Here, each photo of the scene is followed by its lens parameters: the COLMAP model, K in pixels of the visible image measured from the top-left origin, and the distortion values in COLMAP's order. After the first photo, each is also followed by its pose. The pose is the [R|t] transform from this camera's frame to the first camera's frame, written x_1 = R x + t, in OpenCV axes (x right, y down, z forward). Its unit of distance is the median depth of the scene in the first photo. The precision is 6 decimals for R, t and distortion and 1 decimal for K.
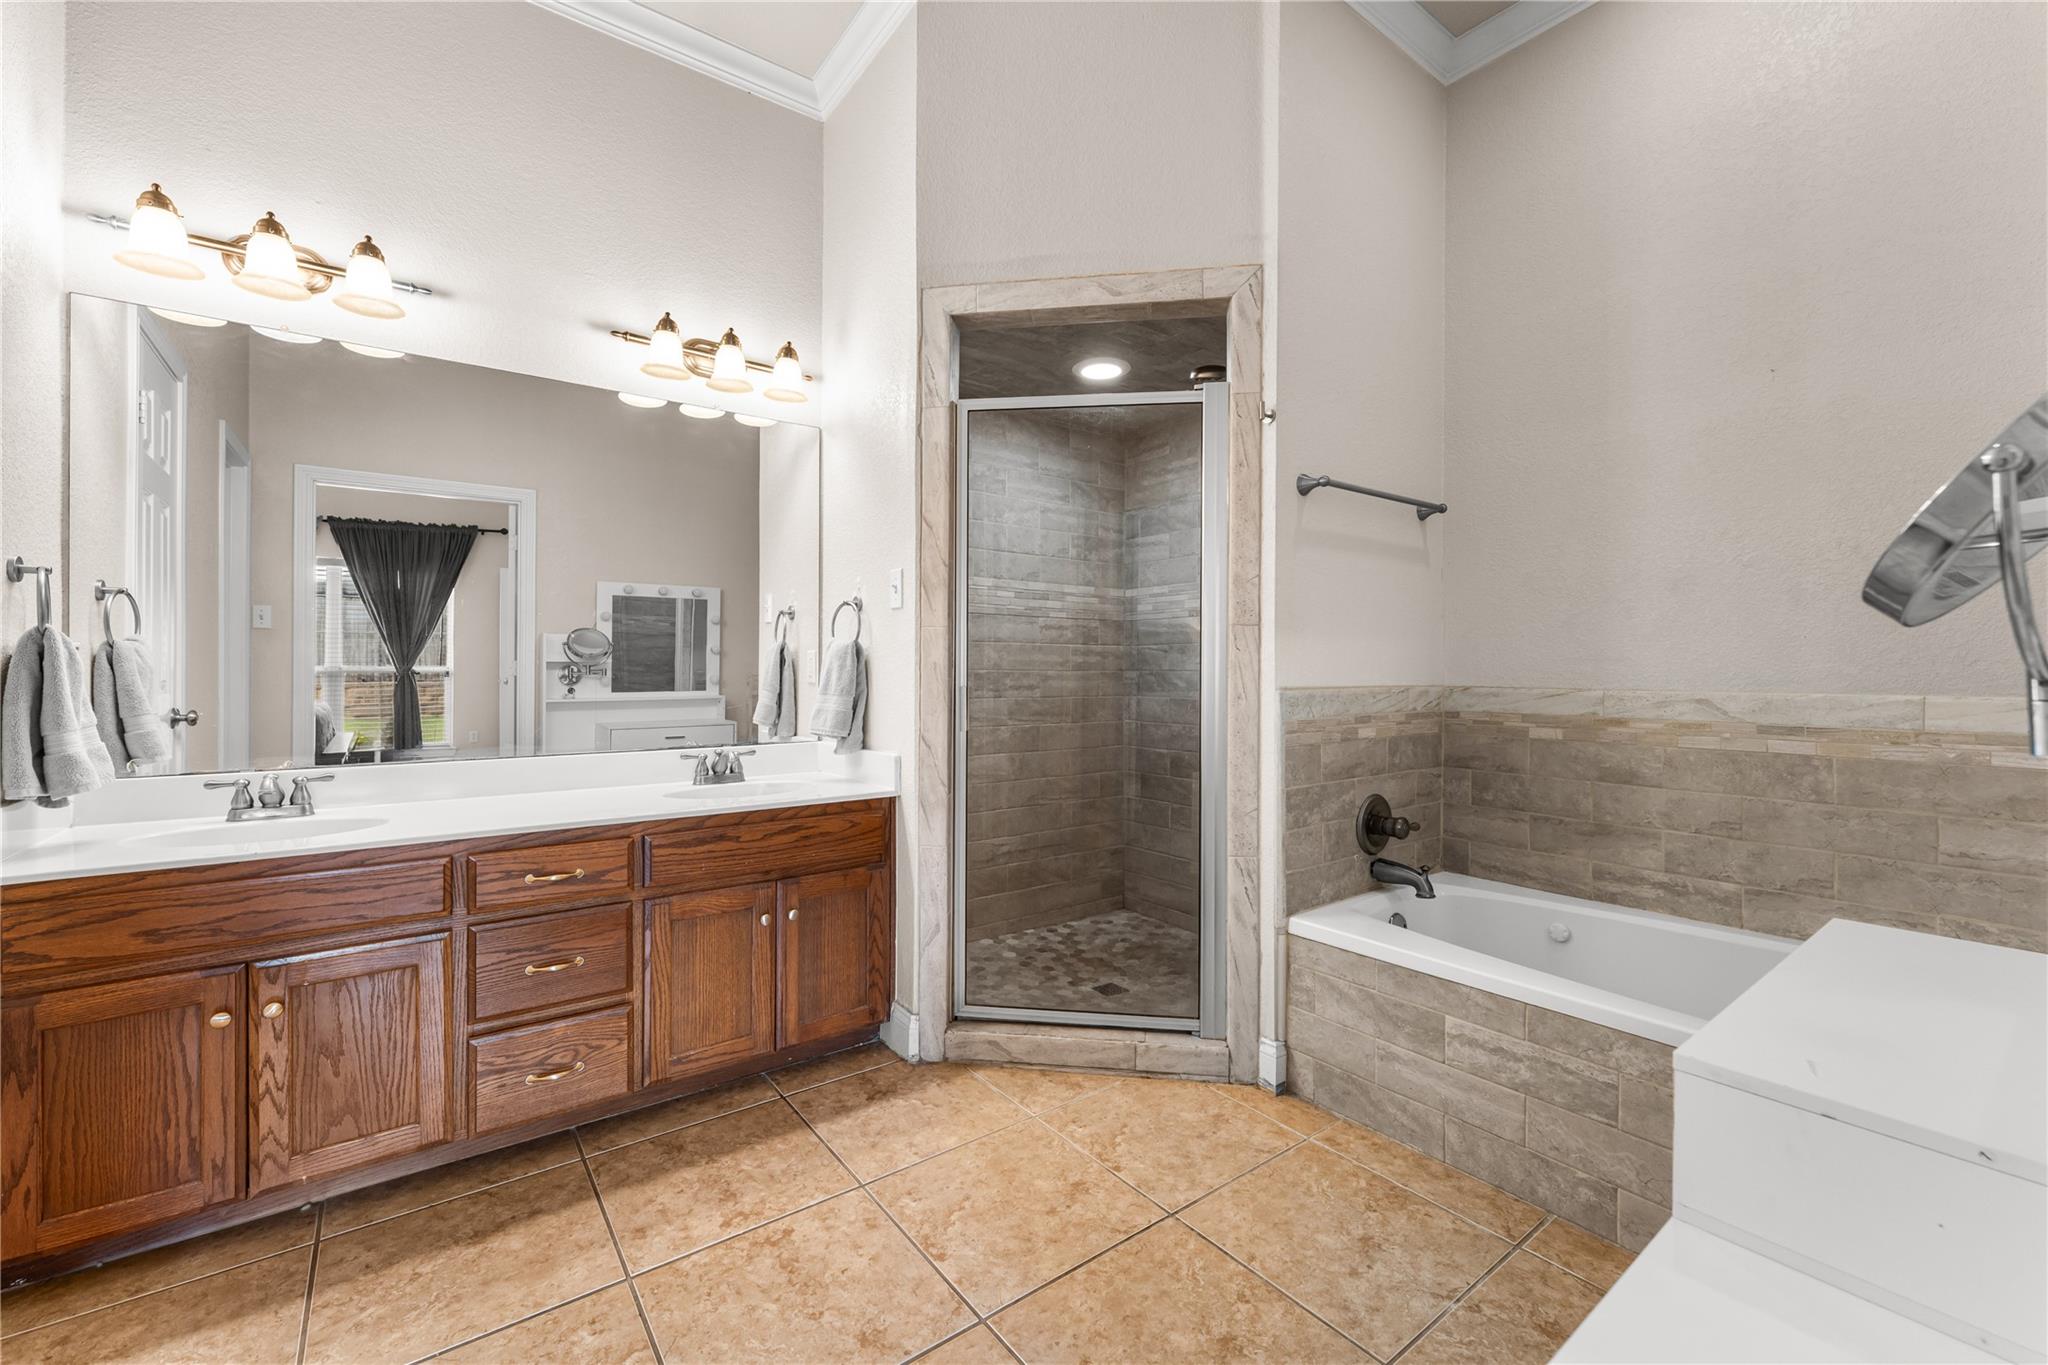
lens RADIAL K [[826.8, 0, 1024.8], [0, 826.8, 670.1], [0, 0, 1]] dist [-0.001356, -0.000027]
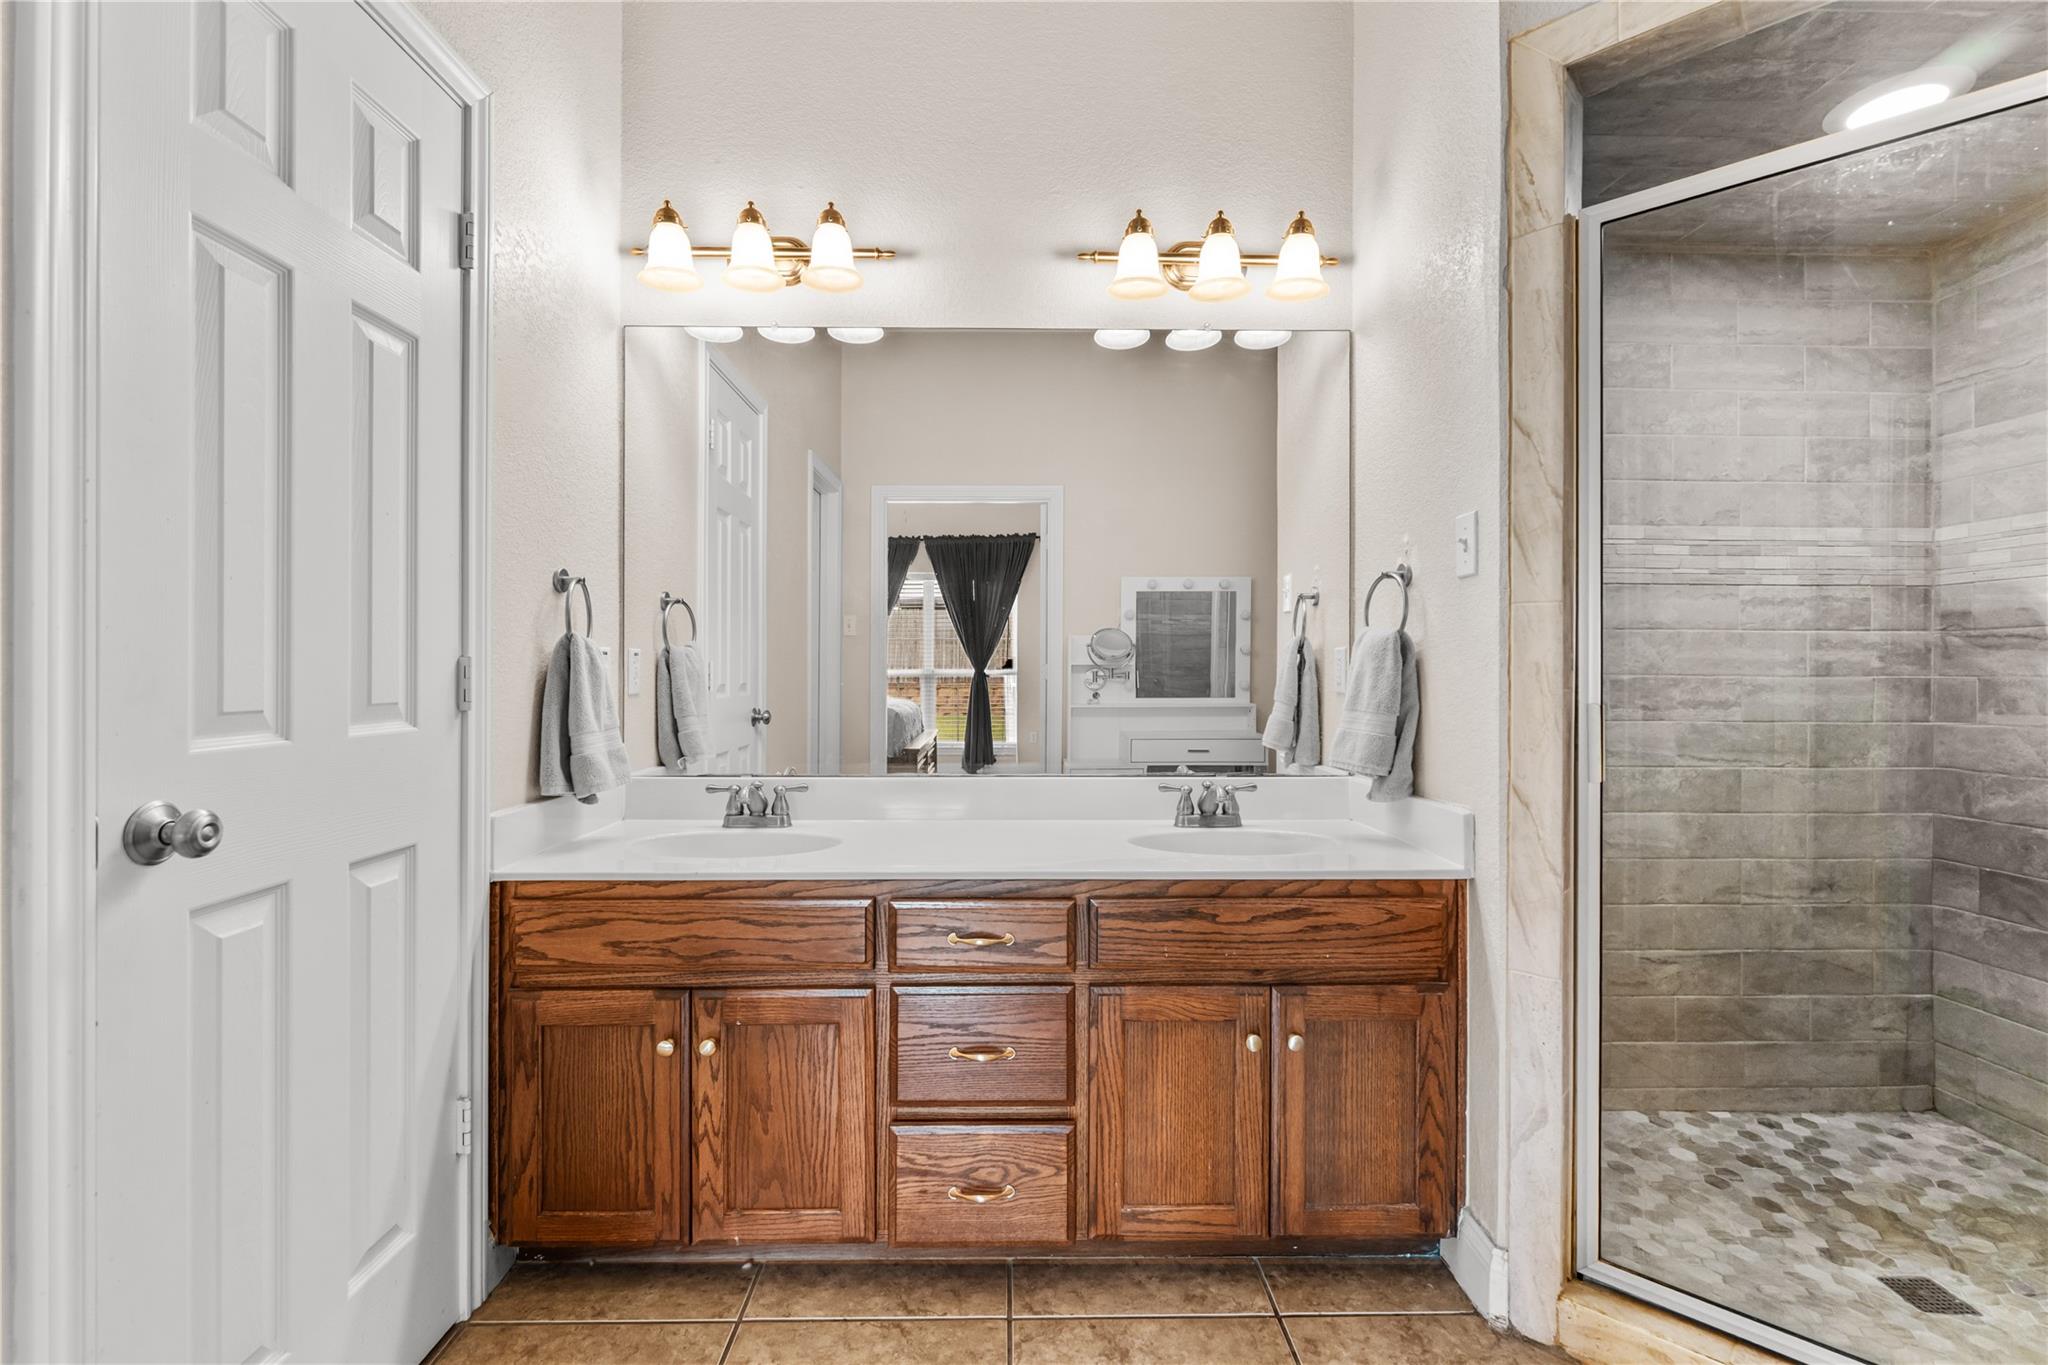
lens RADIAL K [[874.2, 0, 1041.8], [0, 874.2, 666.3], [0, 0, 1]] dist [-0.004442, 0.000528]
pose [[0.809343, -0.003768, -0.587325, -0.029011], [-0.000844, 0.999971, -0.007579, -0.001553], [0.587336, 0.006629, 0.809316, 0.286462]]
